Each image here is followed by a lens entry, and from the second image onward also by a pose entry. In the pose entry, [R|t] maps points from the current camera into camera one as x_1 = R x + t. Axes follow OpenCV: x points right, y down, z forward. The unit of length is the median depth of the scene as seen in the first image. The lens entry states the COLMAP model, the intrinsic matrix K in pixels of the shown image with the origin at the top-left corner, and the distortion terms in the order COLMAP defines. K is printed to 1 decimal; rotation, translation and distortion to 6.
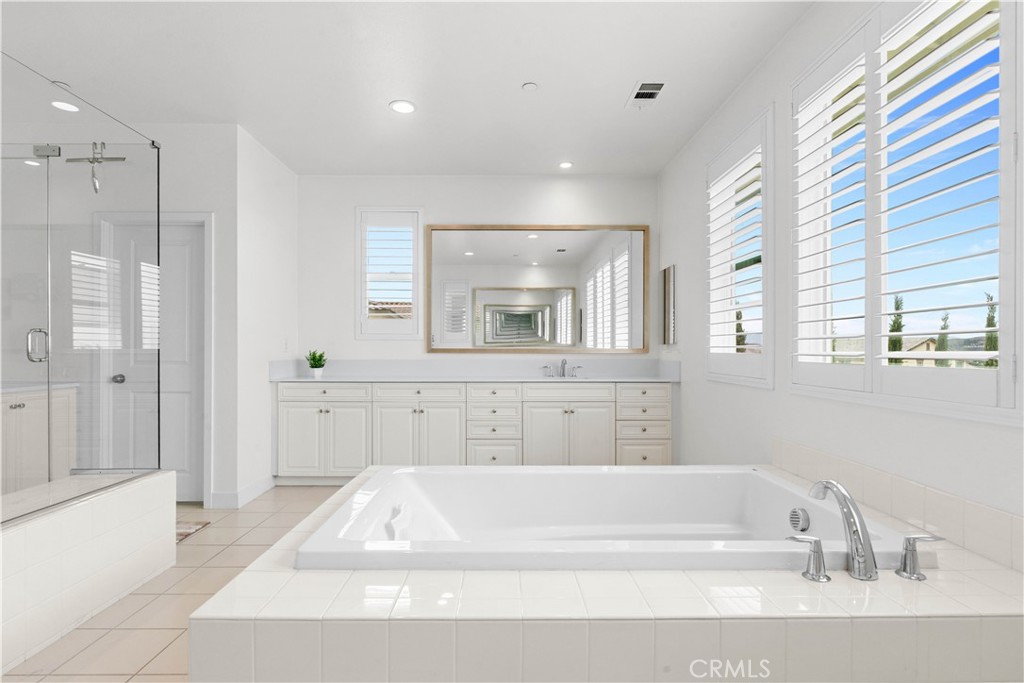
lens RADIAL K [[424.4, 0, 509.2], [0, 424.4, 341.3], [0, 0, 1]] dist [-0.001579, -0.000014]
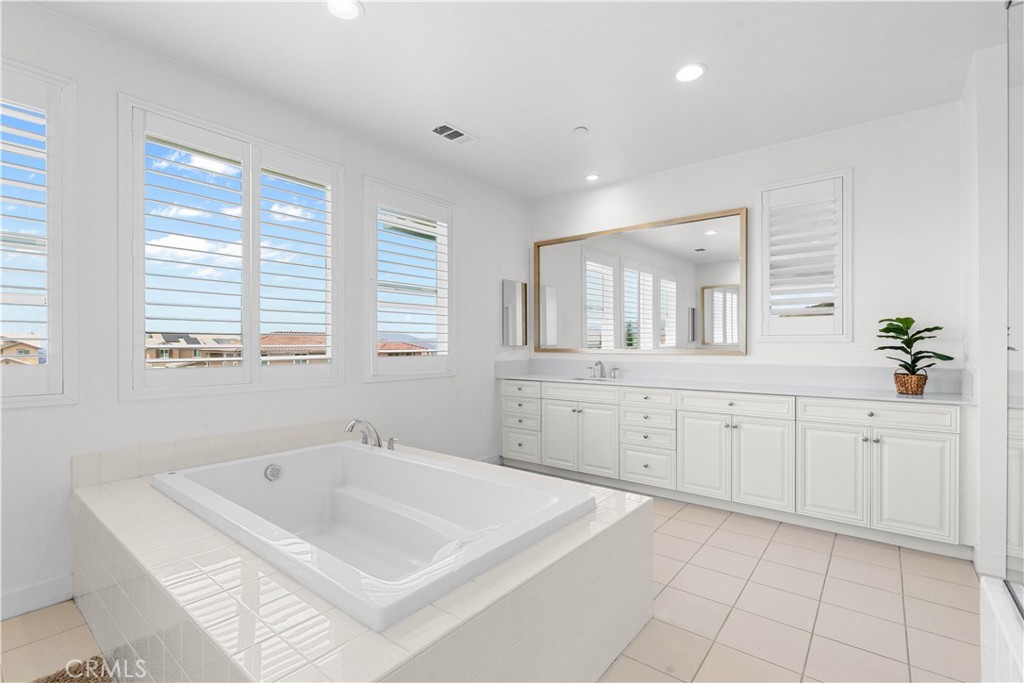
lens RADIAL K [[454.8, 0, 513.3], [0, 454.8, 345.7], [0, 0, 1]] dist [-0.001324, 0.000004]
pose [[0.793608, -0.000556, -0.608429, 0.701119], [0.001916, 0.999997, 0.001584, -0.000420], [0.608426, -0.002423, 0.793607, -0.007557]]
